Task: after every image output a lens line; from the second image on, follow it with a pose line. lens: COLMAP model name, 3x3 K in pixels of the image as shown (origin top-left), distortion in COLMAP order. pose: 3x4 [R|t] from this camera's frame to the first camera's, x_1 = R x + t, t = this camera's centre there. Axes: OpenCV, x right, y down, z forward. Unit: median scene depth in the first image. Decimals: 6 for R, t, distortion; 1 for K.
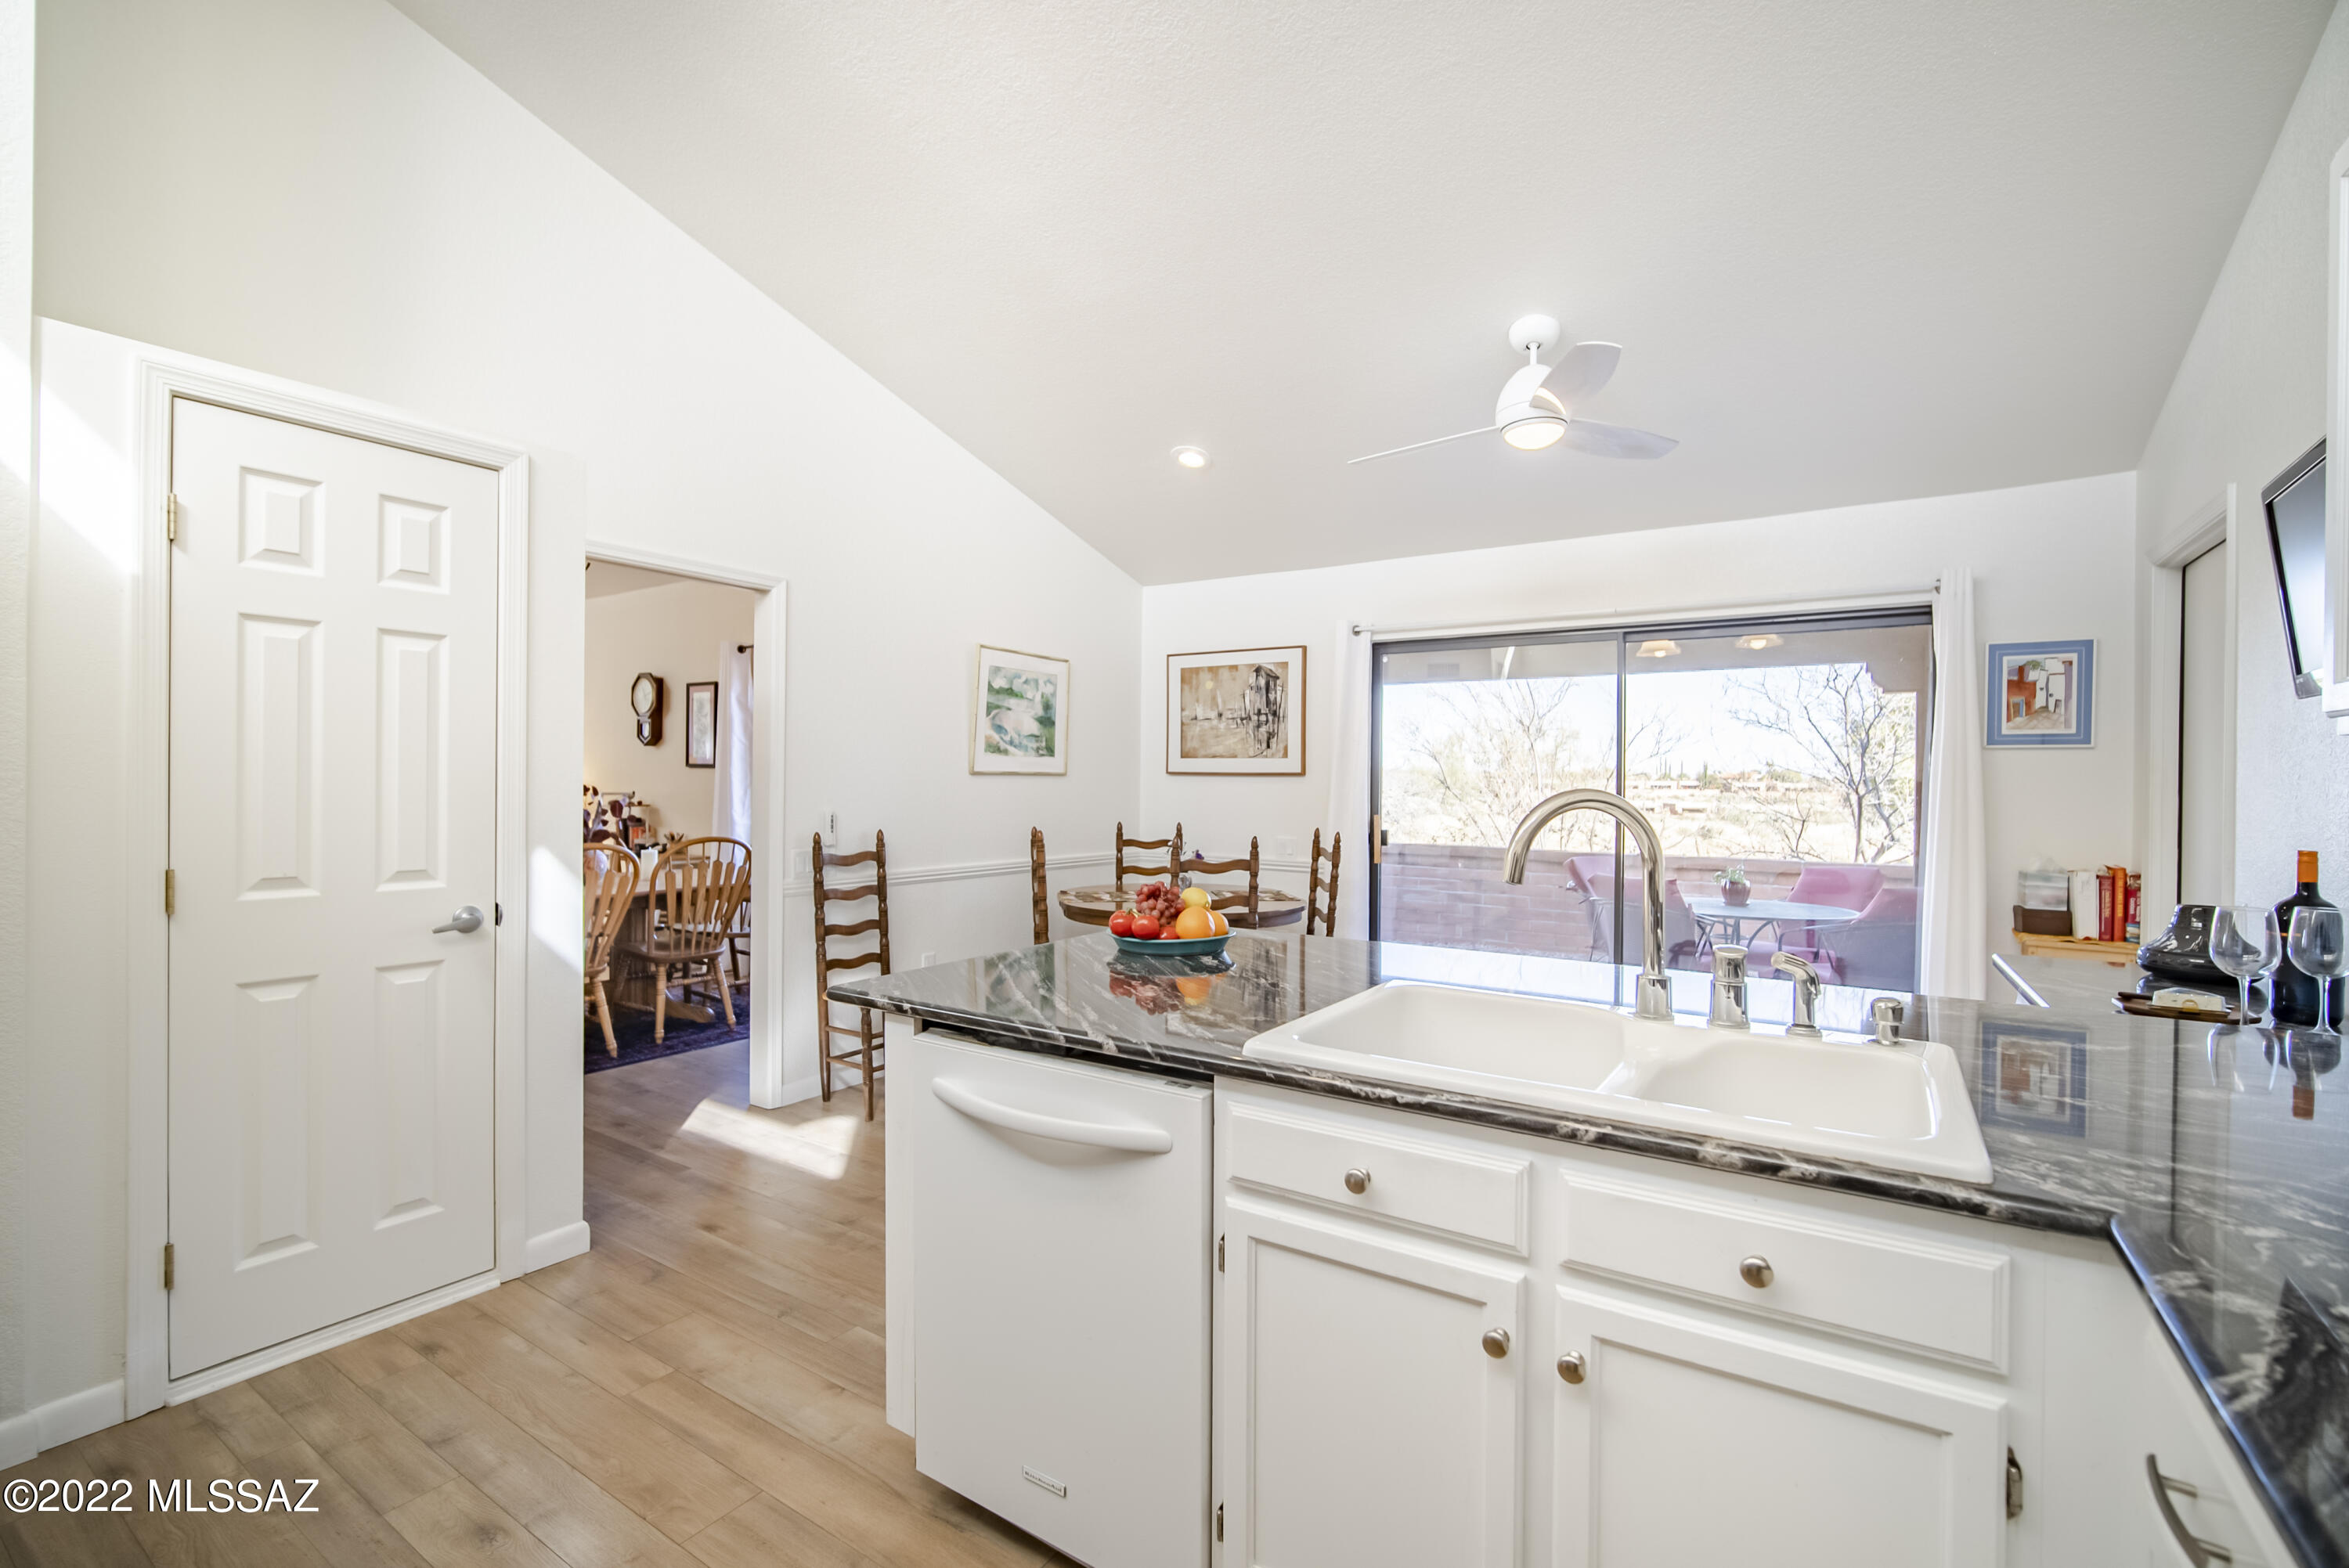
lens RADIAL K [[1029.4, 0, 1171.5], [0, 1029.4, 784.1], [0, 0, 1]] dist [-0.016083, 0.004265]
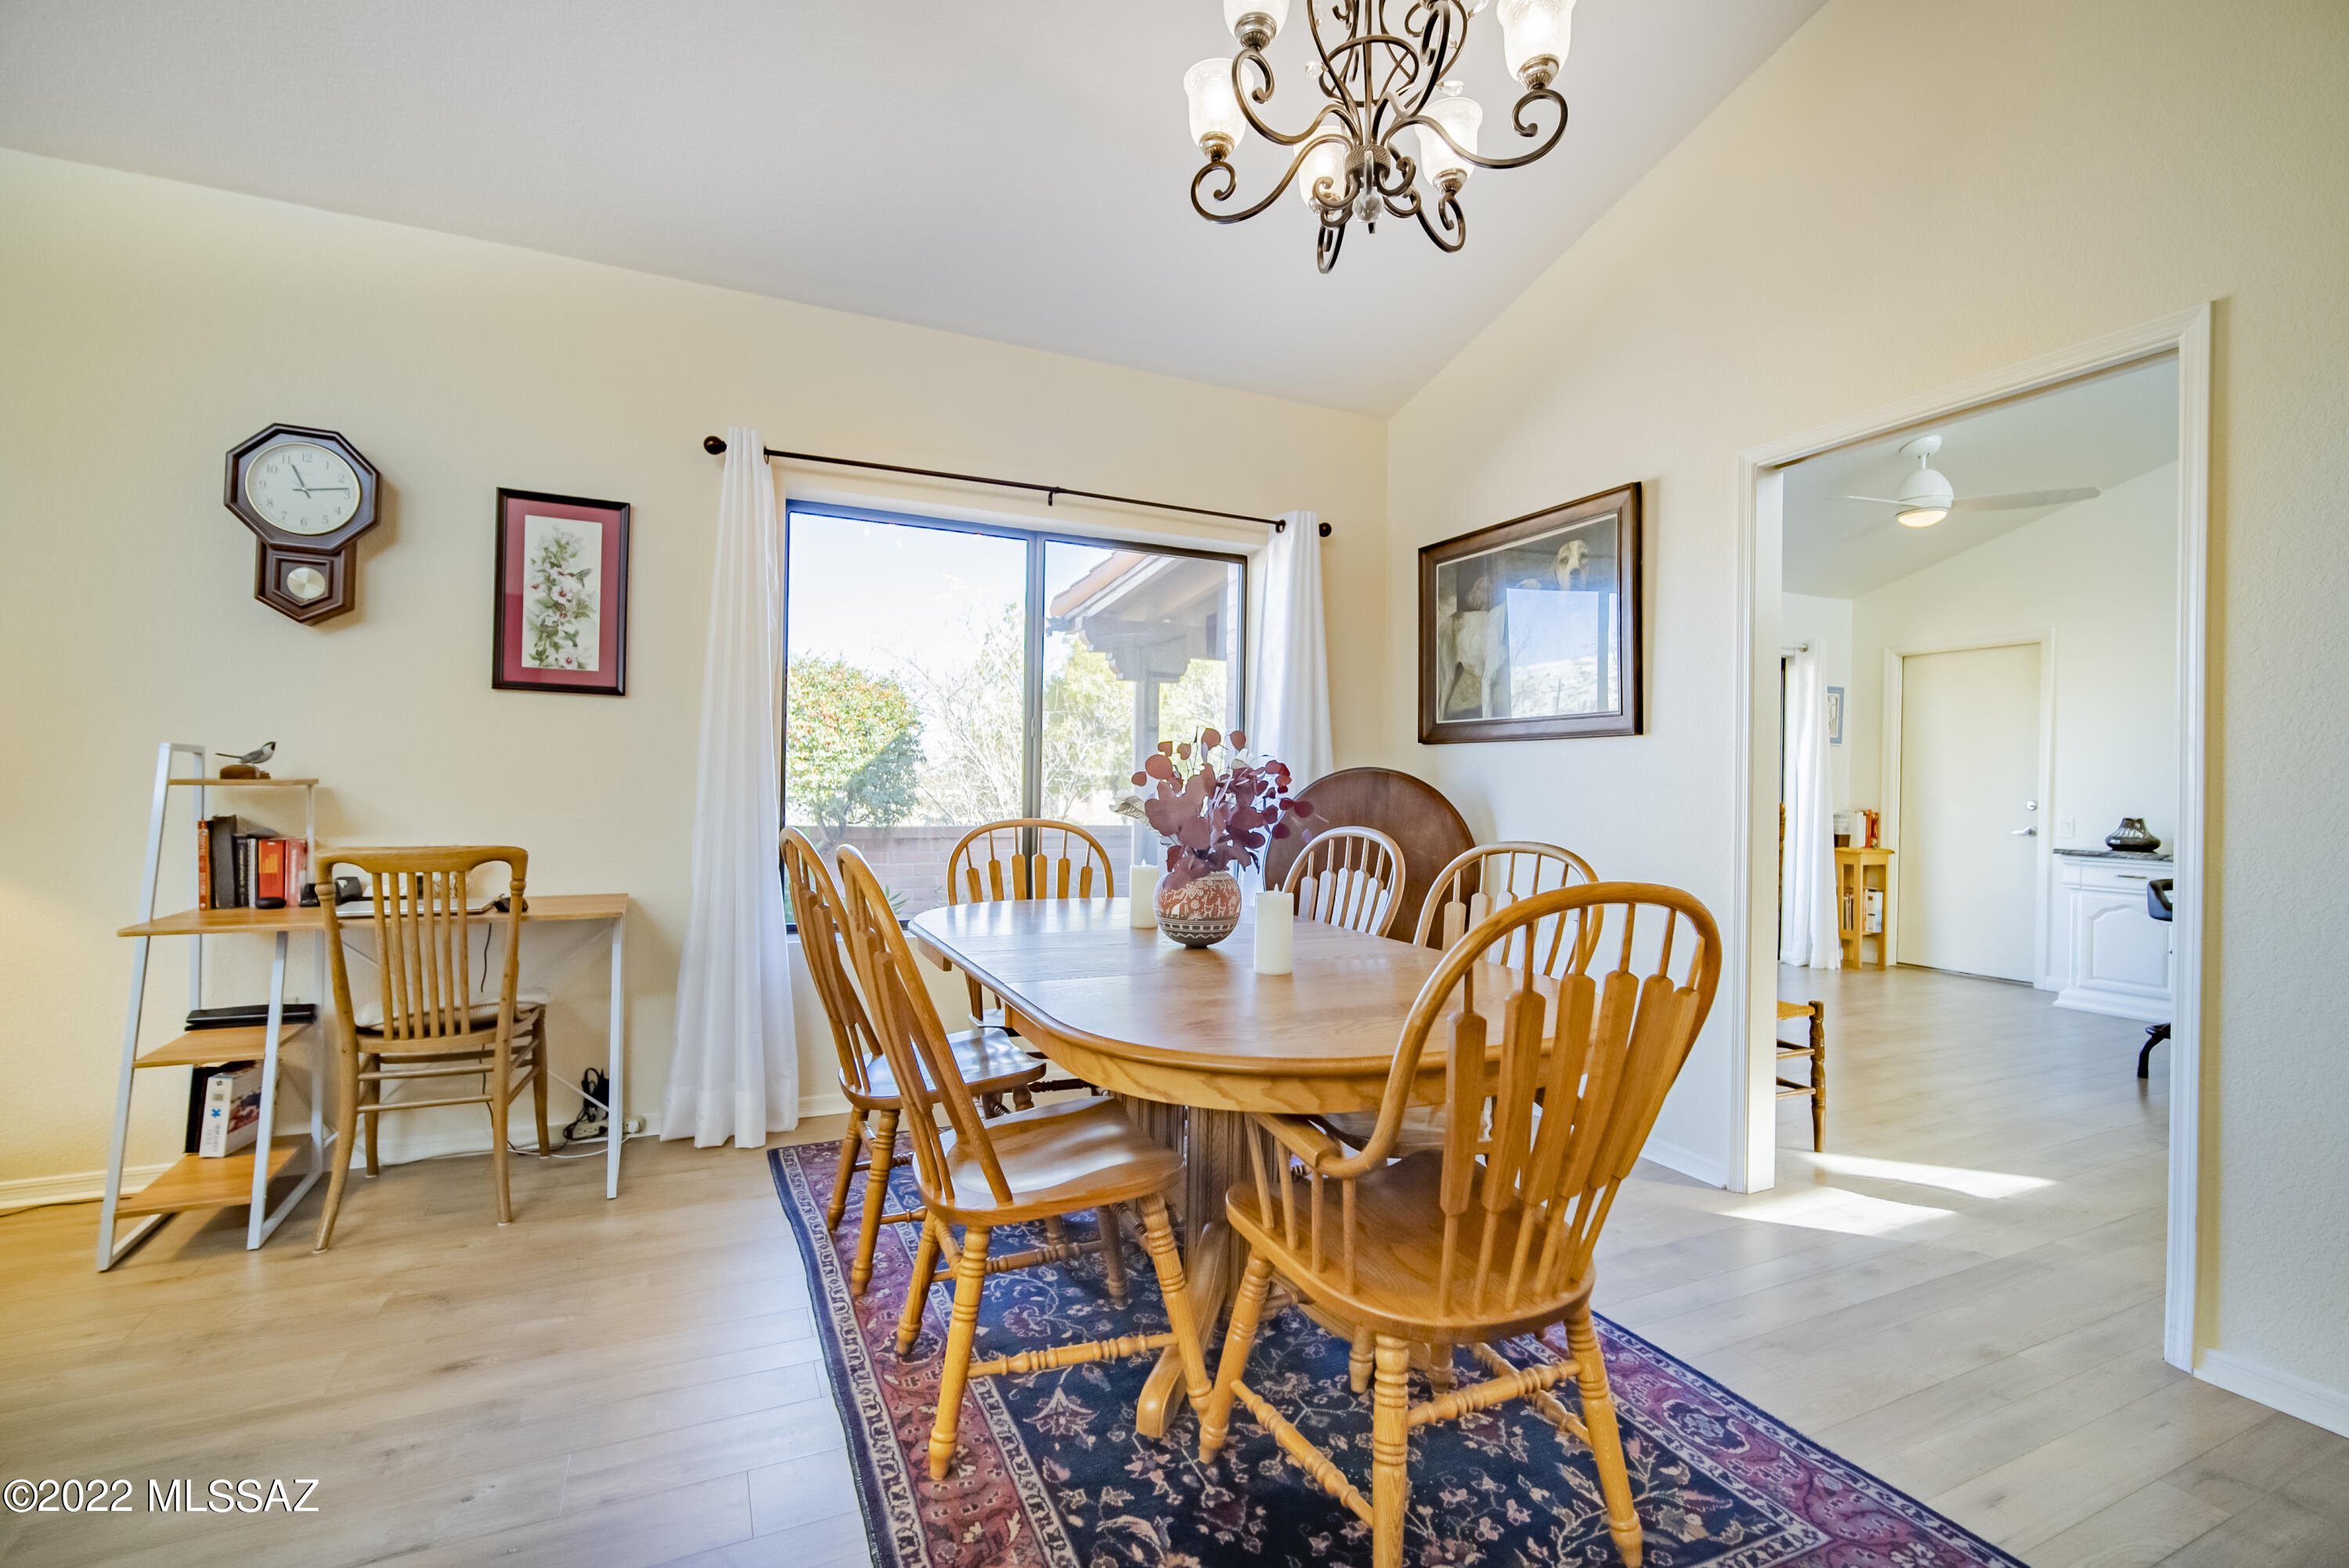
lens RADIAL K [[1029.4, 0, 1163.0], [0, 1029.4, 789.1], [0, 0, 1]] dist [-0.016083, 0.004265]
pose [[0.525365, -0.006042, 0.850855, -0.879857], [-0.008932, 0.999881, 0.012616, 0.020480], [-0.850830, -0.014228, 0.525248, 0.705394]]
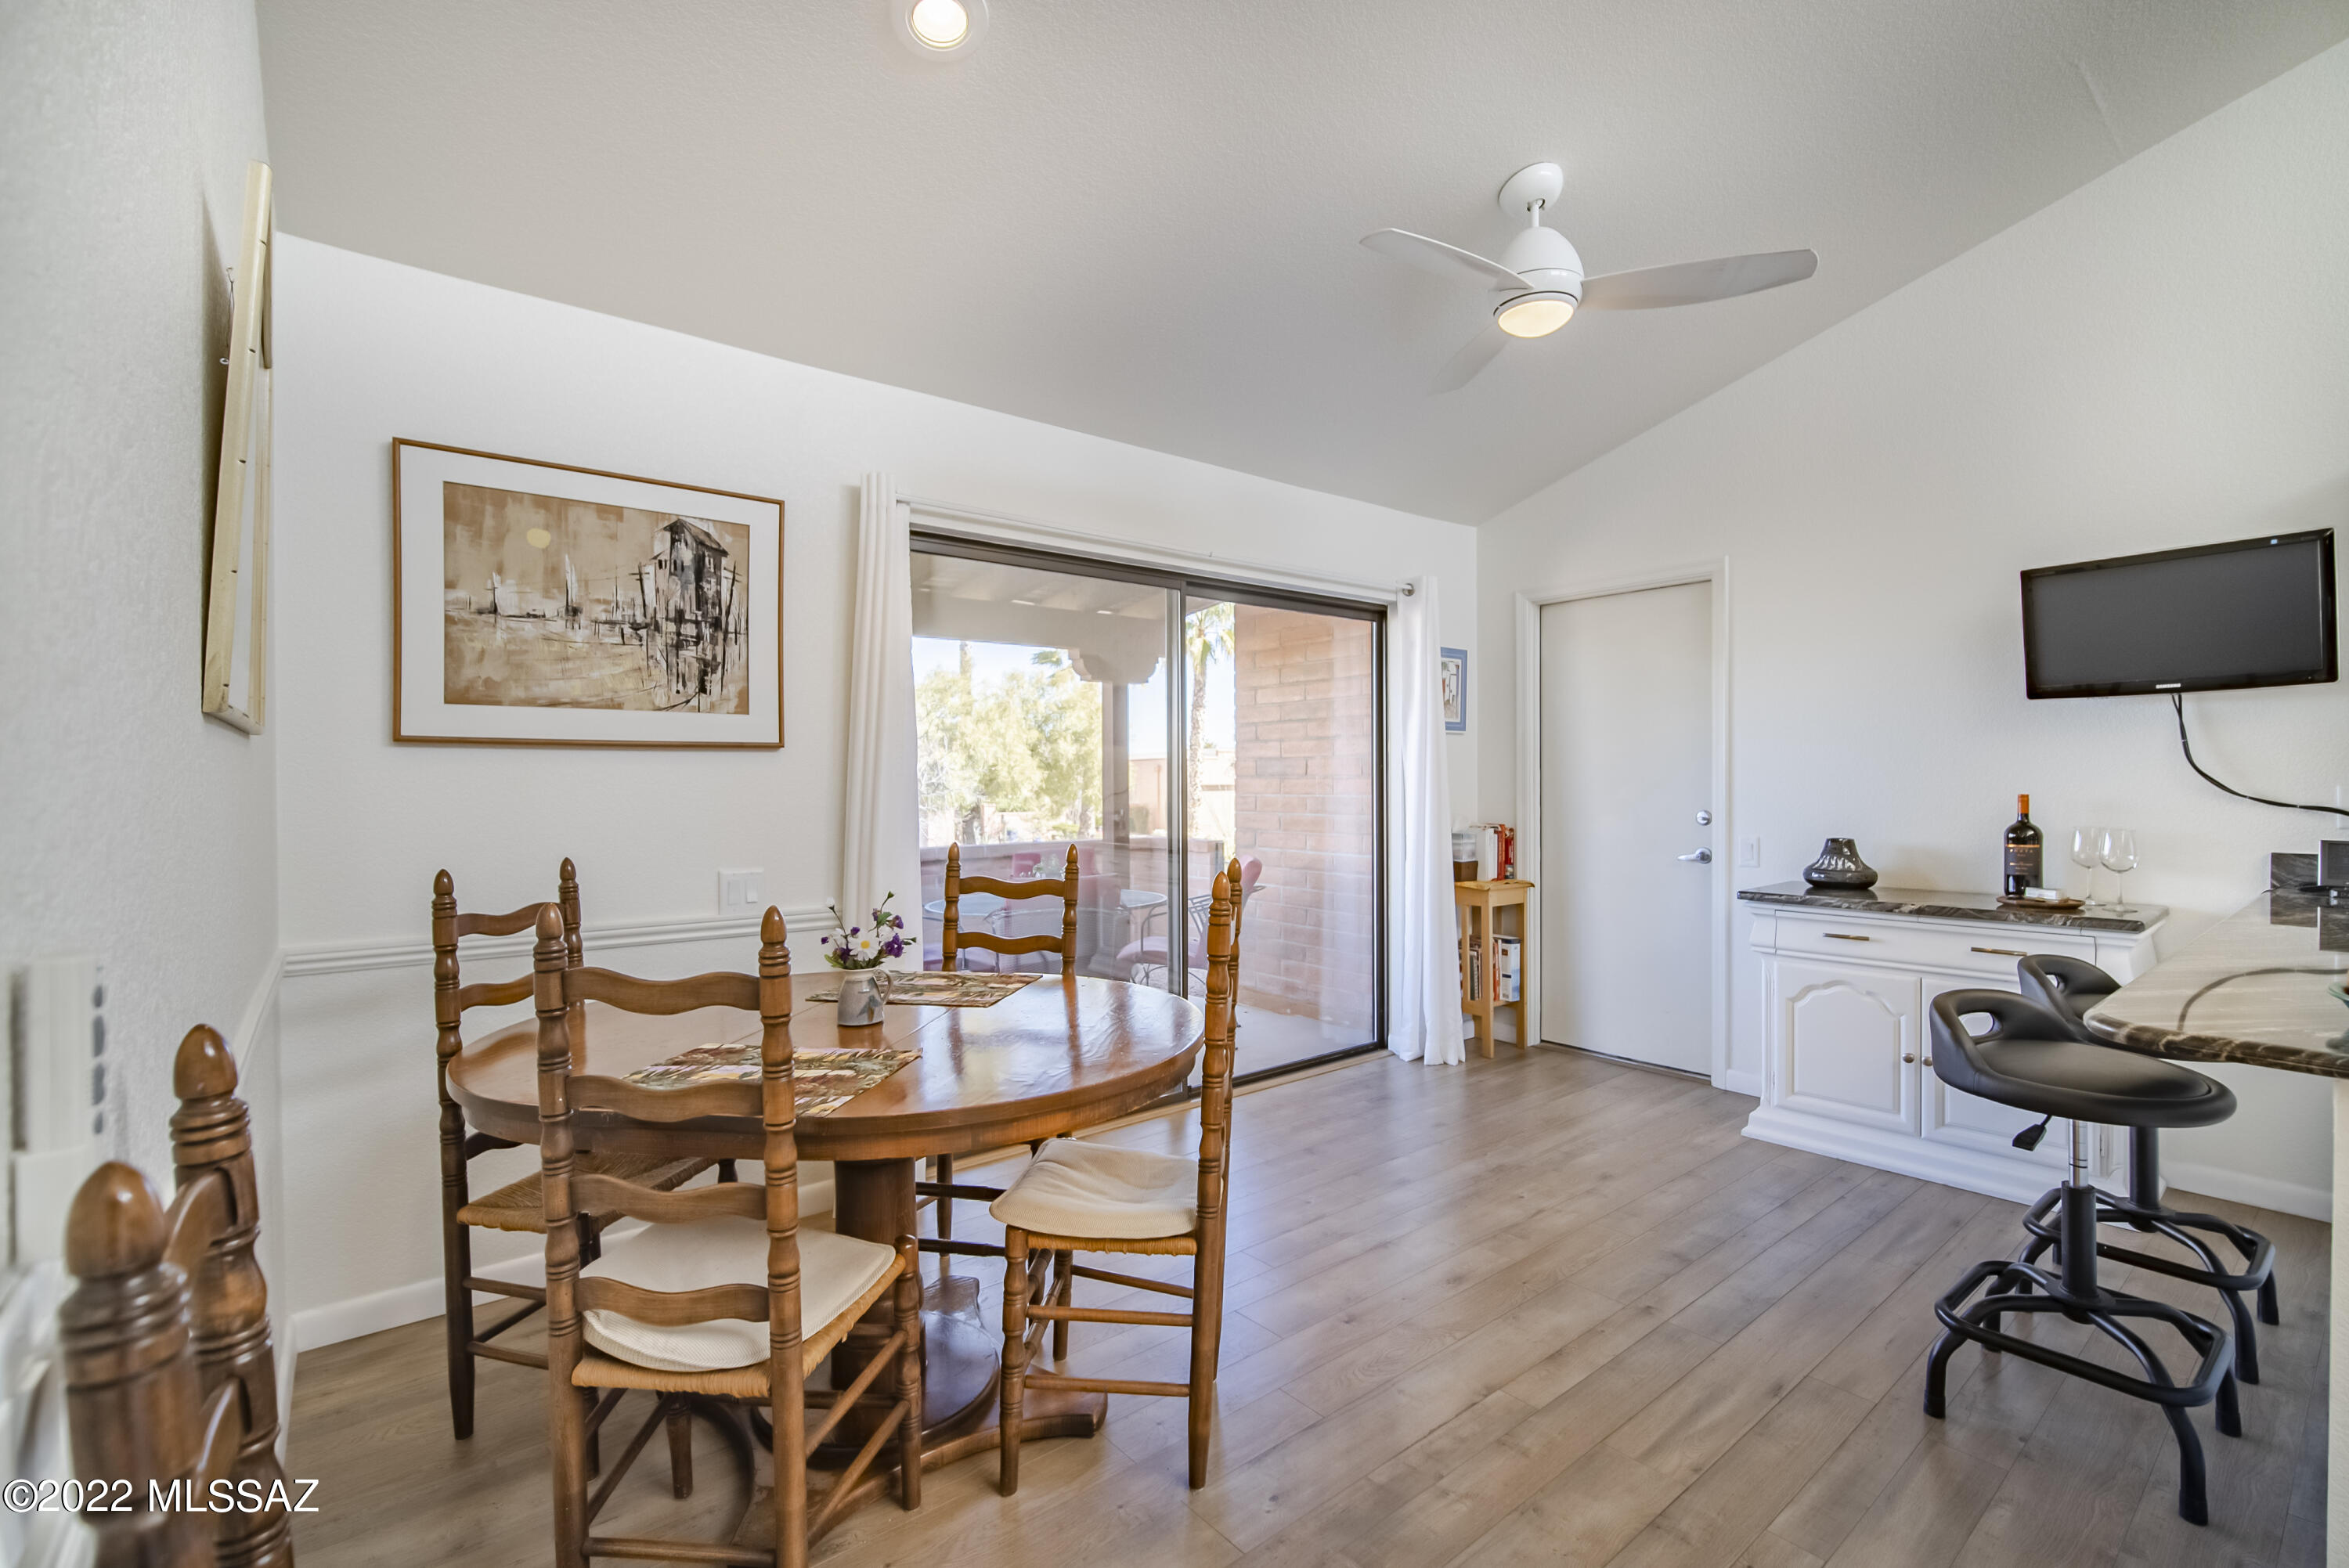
lens RADIAL K [[1029.4, 0, 1169.1], [0, 1029.4, 785.6], [0, 0, 1]] dist [-0.016083, 0.004265]
pose [[0.303538, -0.018069, 0.952648, -0.303911], [0.009554, 0.999828, 0.015920, 0.003932], [-0.952772, 0.004269, 0.303658, 0.633225]]
